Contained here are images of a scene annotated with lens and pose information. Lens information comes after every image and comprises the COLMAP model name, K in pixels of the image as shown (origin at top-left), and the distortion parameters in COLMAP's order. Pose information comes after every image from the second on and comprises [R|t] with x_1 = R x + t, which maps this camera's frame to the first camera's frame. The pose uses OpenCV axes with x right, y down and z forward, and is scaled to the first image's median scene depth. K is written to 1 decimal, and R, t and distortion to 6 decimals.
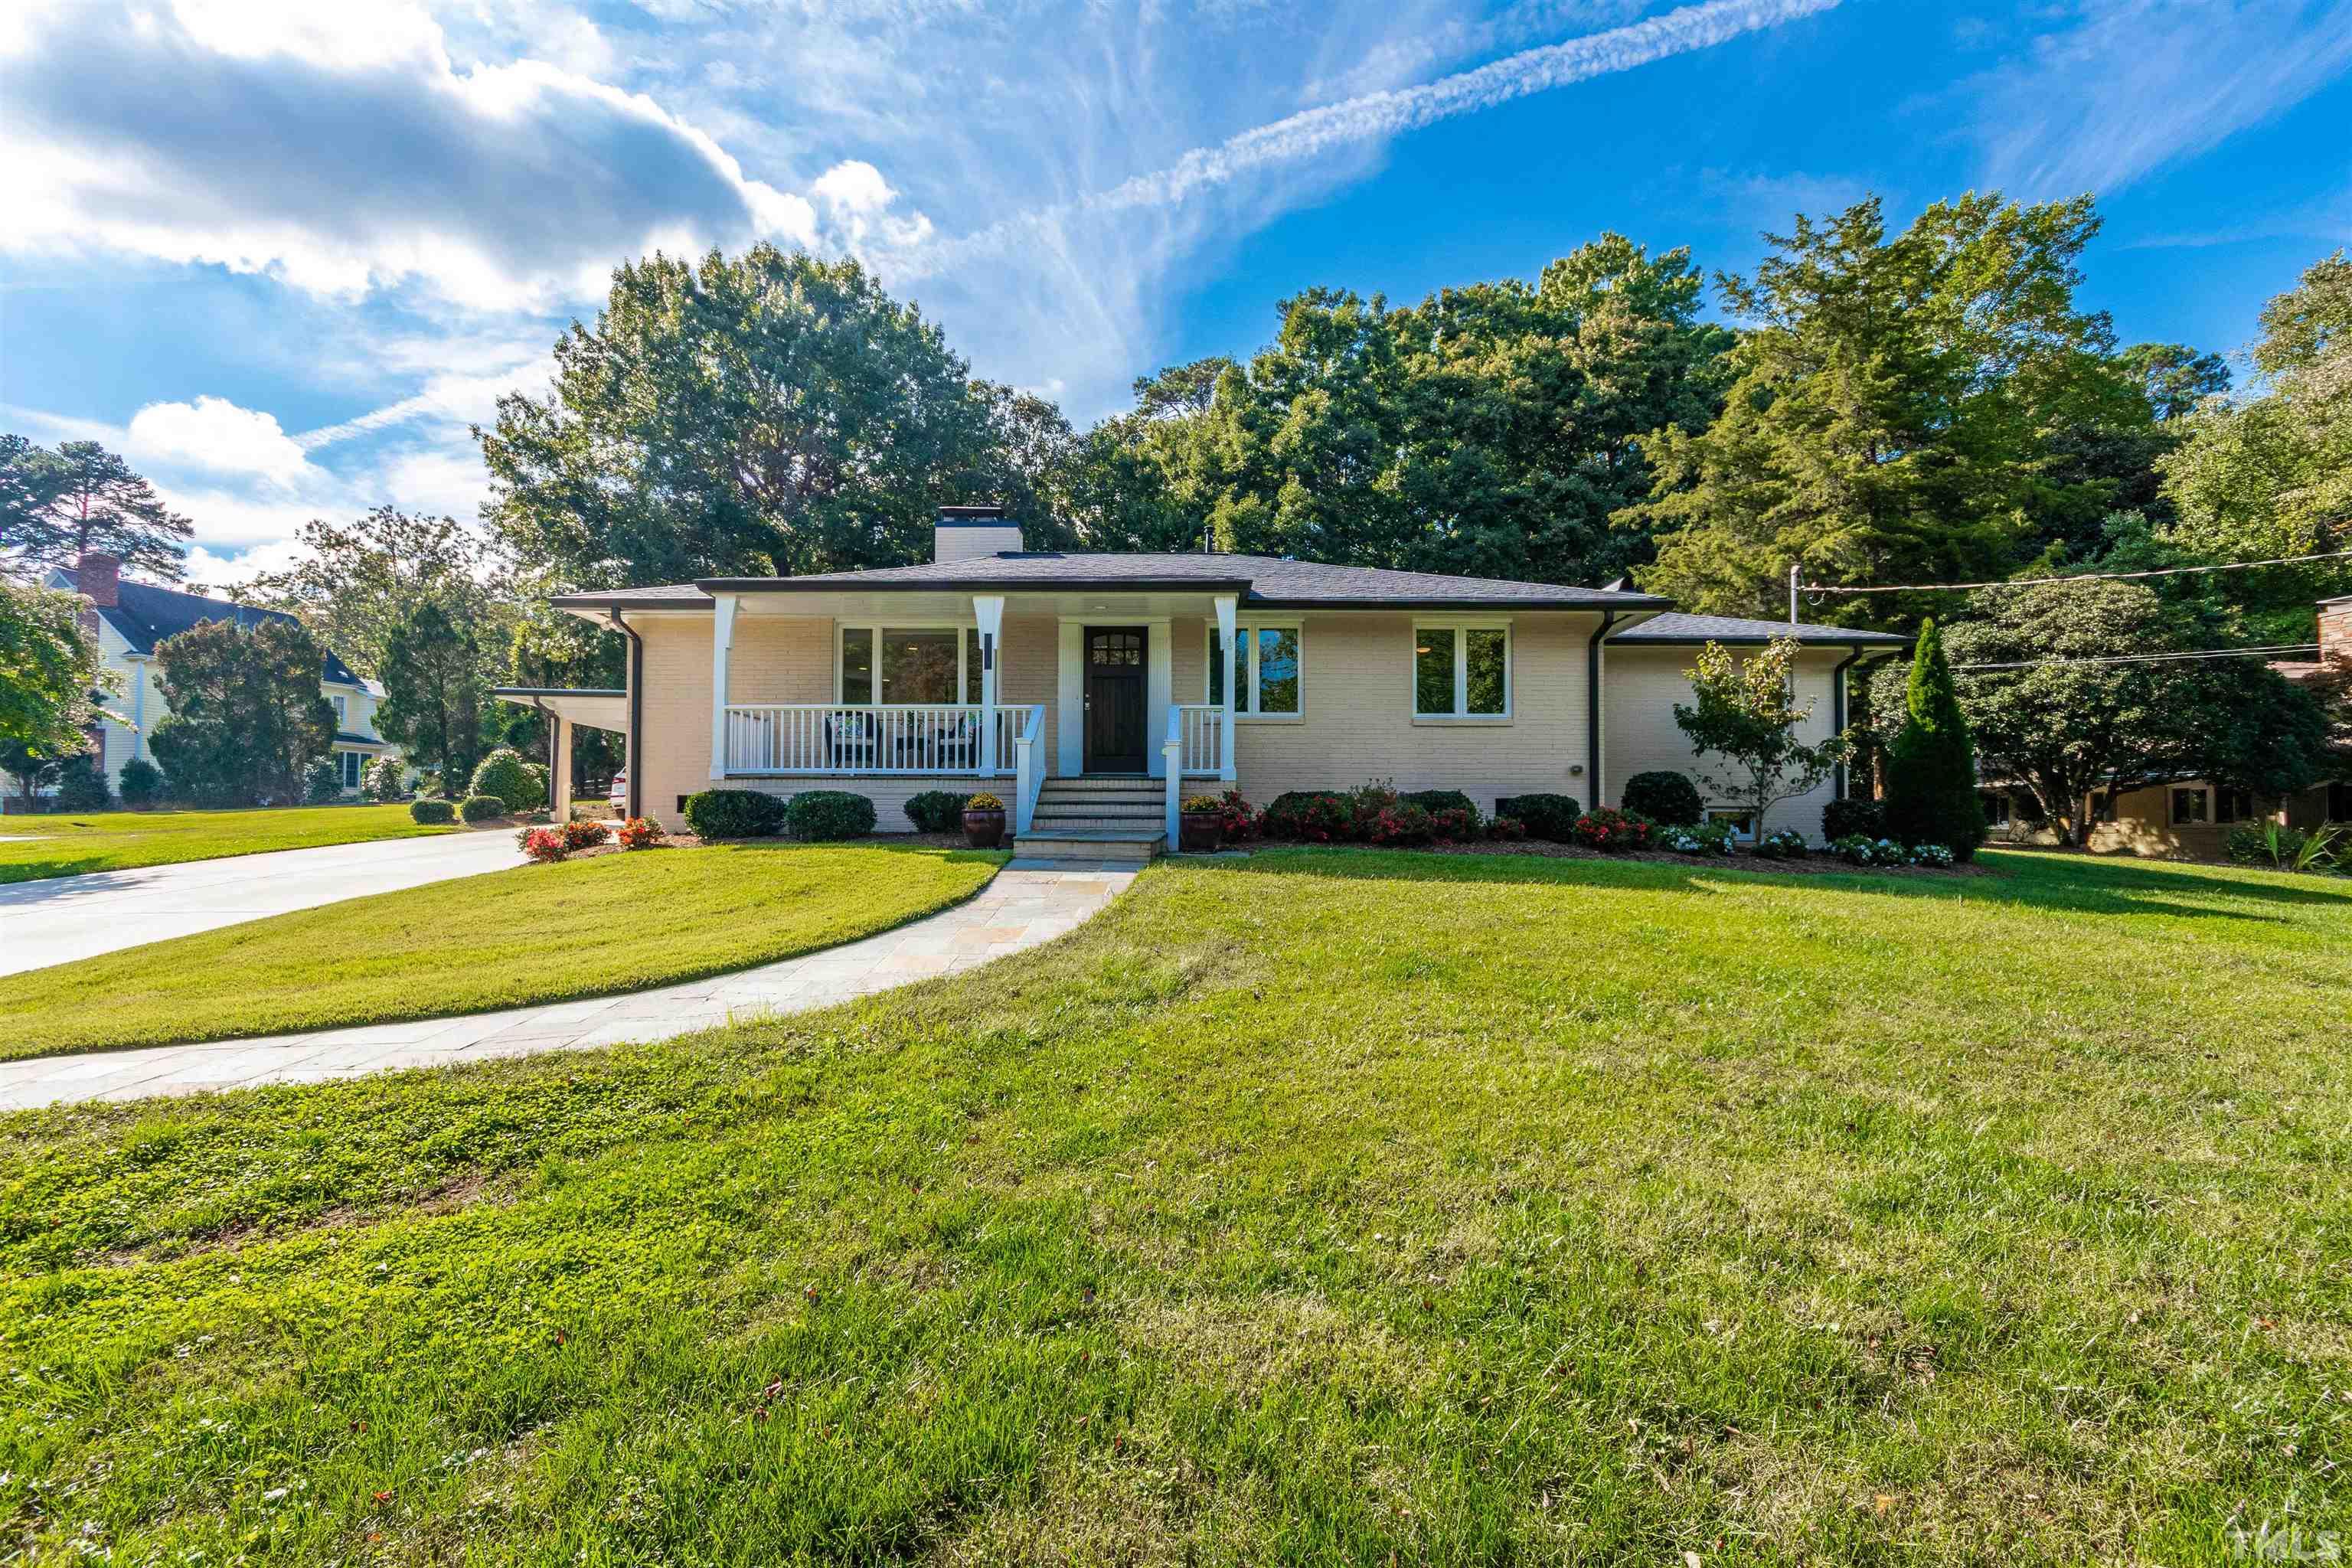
lens RADIAL K [[1086.6, 0, 1170.9], [0, 1086.6, 776.0], [0, 0, 1]] dist [0.000704, -0.000196]
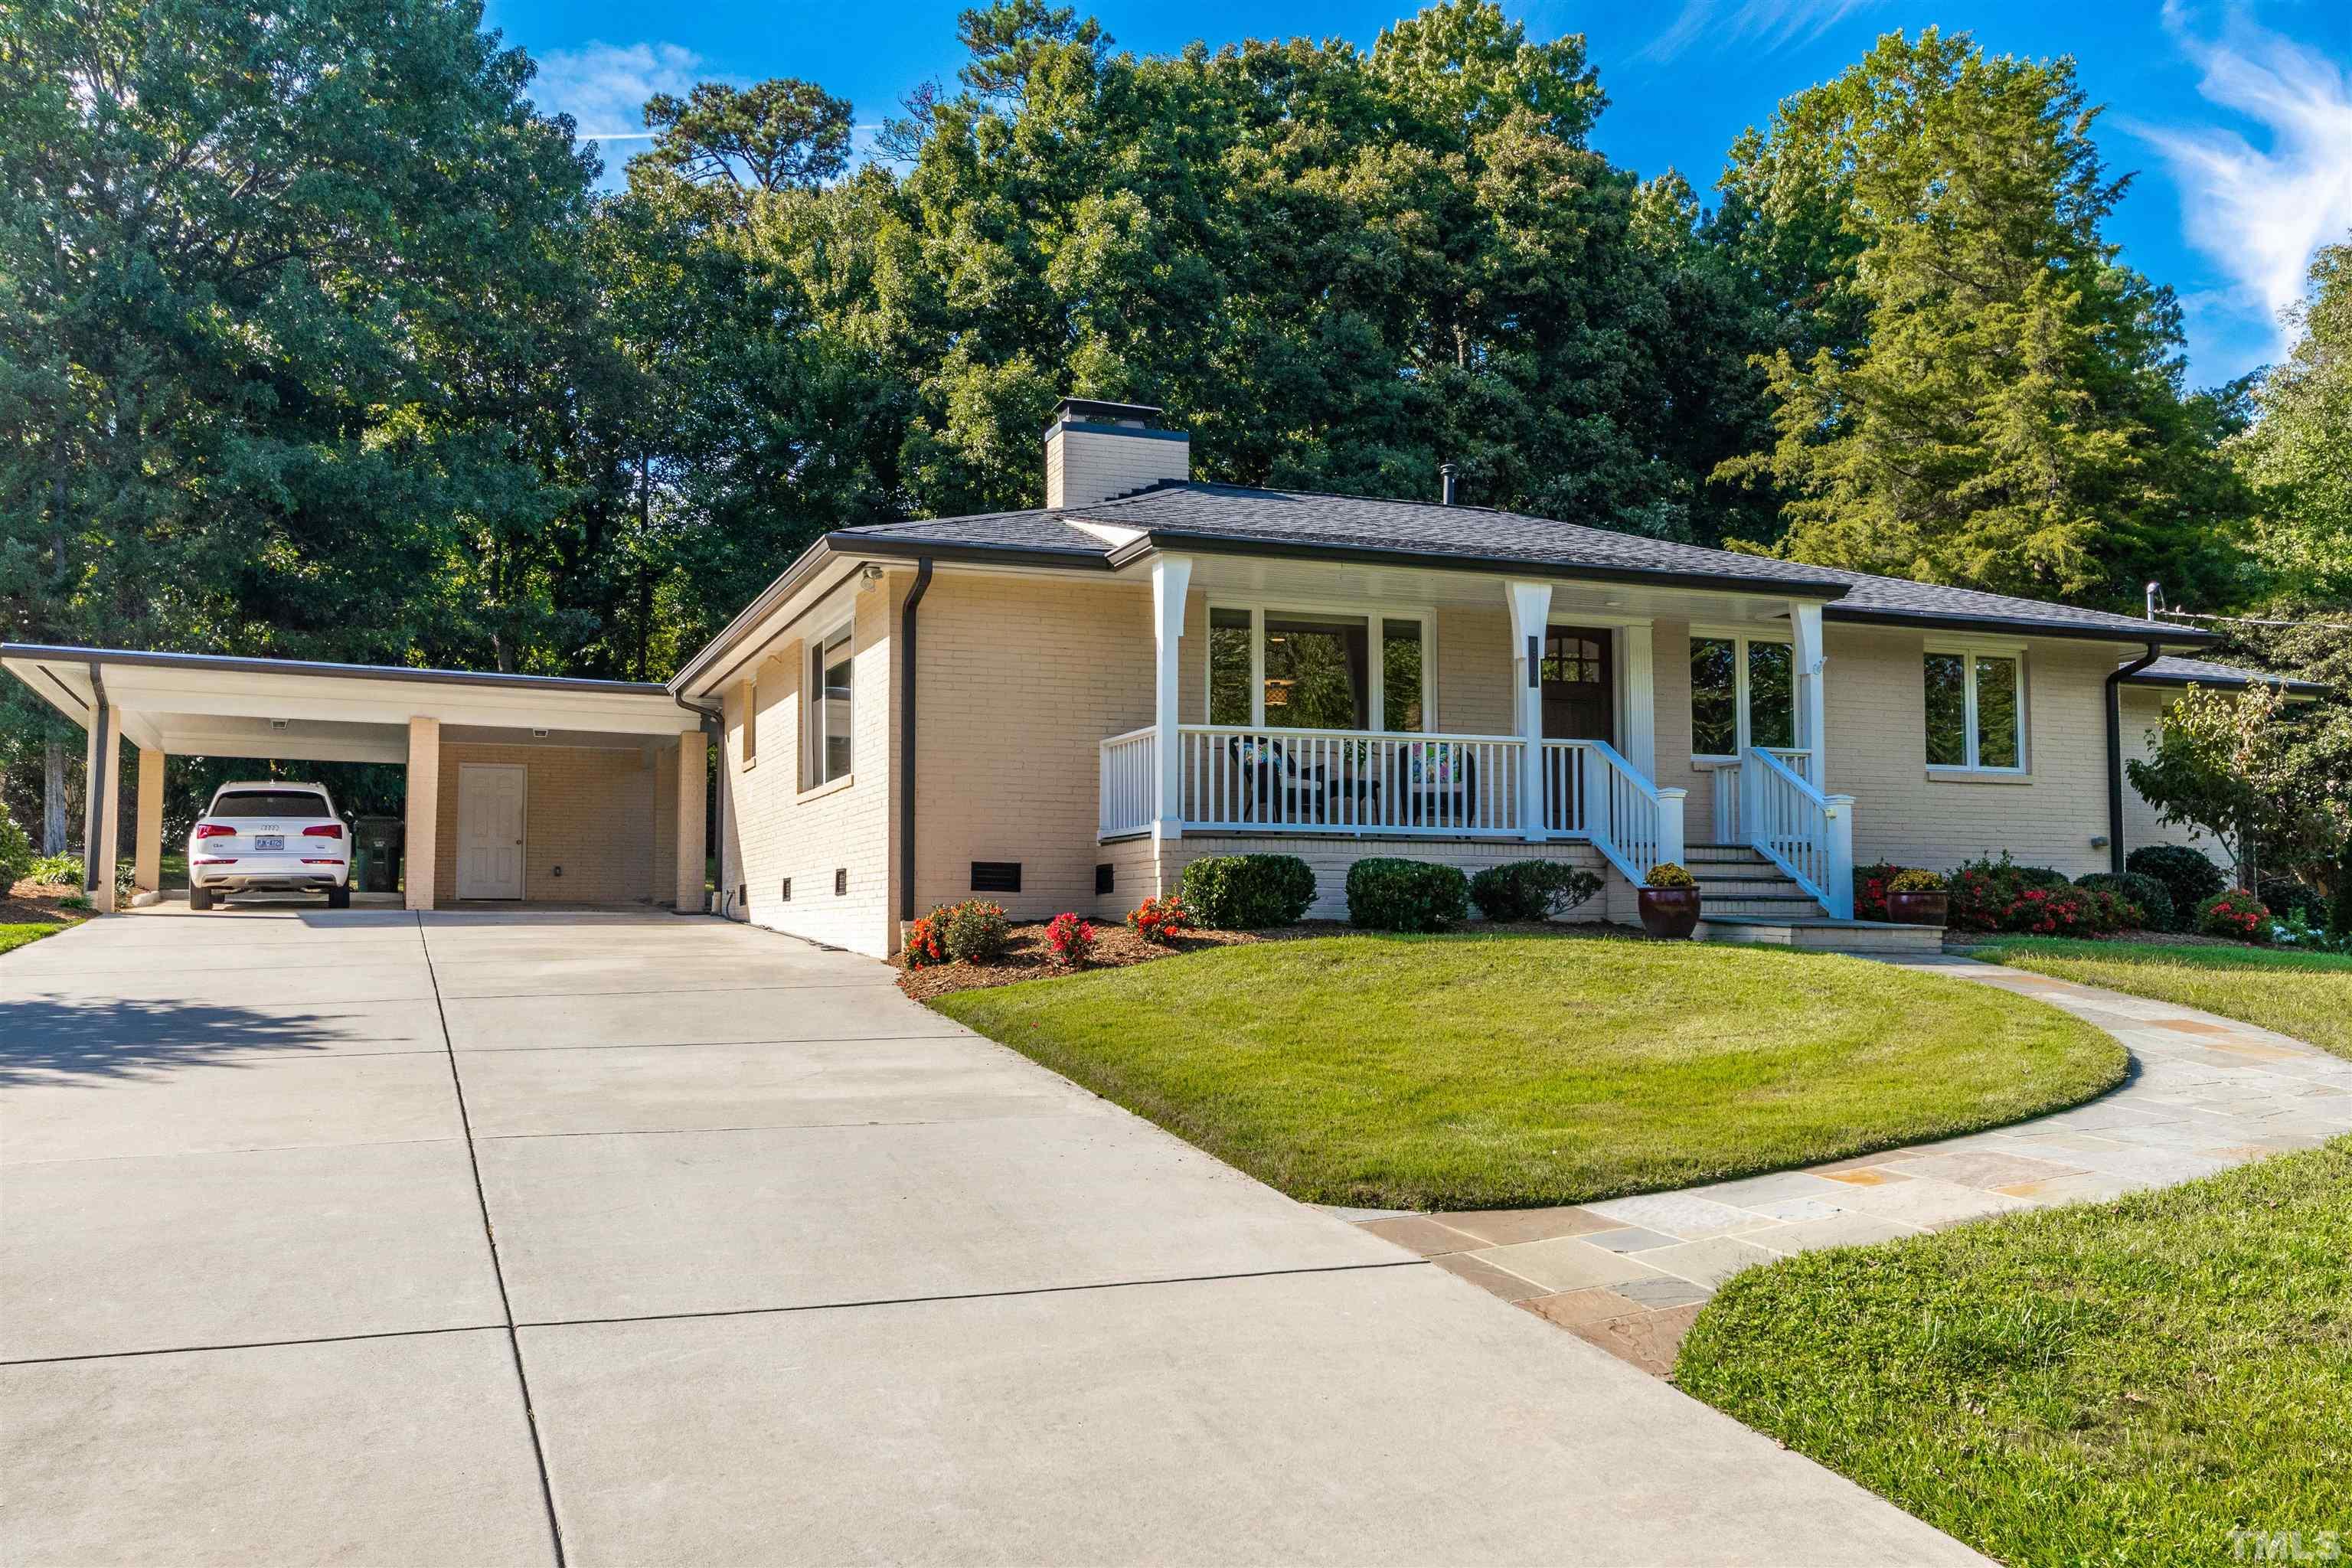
lens RADIAL K [[2040.5, 0, 1177.4], [0, 2040.5, 737.7], [0, 0, 1]] dist [-0.015118, -0.003169]
pose [[0.931032, 0.033616, 0.363385, -0.376315], [-0.015595, 0.998504, -0.052413, 0.002989], [-0.364603, 0.043131, 0.930164, -0.059789]]
